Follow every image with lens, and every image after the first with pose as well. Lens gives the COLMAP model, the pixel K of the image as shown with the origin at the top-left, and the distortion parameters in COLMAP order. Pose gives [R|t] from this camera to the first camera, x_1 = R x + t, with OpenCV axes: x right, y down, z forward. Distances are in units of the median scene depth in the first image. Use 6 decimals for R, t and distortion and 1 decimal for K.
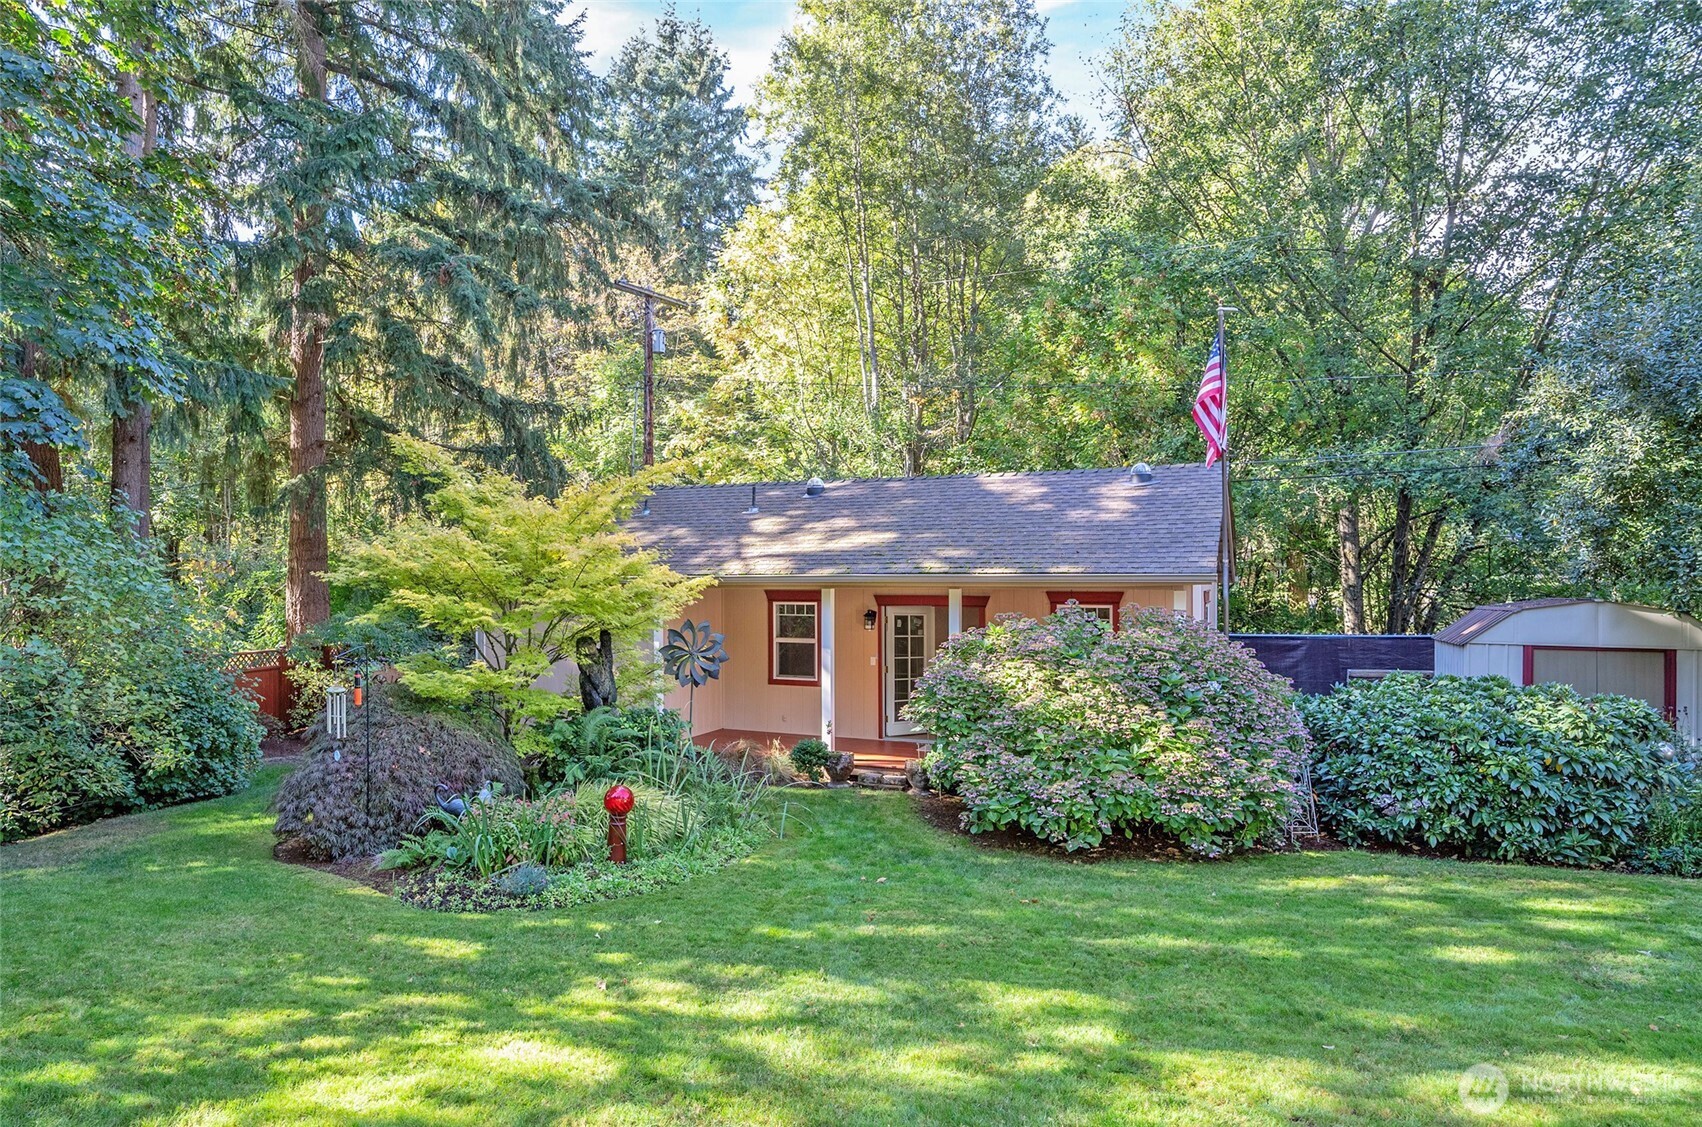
lens RADIAL K [[1152.5, 0, 851.0], [0, 1152.5, 563.5], [0, 0, 1]] dist [-0.029179, 0.002082]
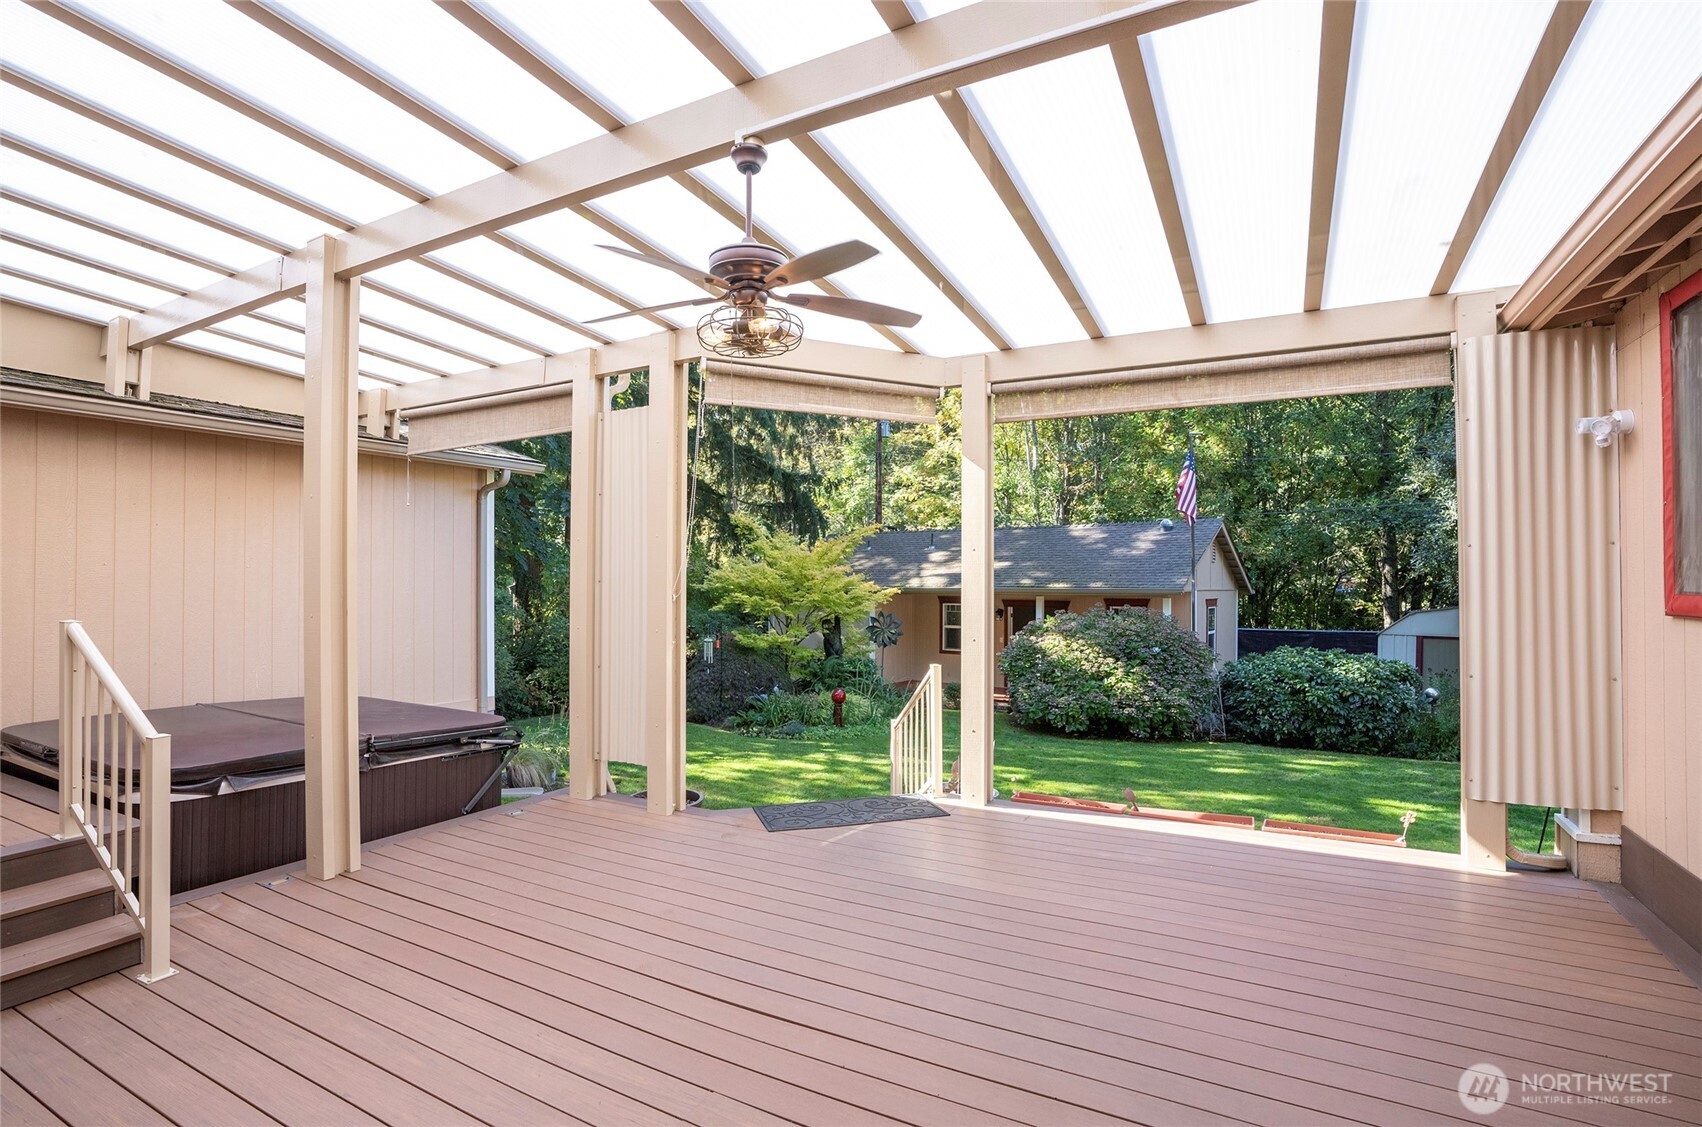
lens RADIAL K [[798.5, 0, 851.0], [0, 798.5, 563.5], [0, 0, 1]] dist [-0.001251, 0.000465]
pose [[0.977906, 0.000743, -0.209042, 0.083948], [-0.004626, 0.999826, -0.018087, -0.004545], [0.208992, 0.018654, 0.977739, -0.281340]]
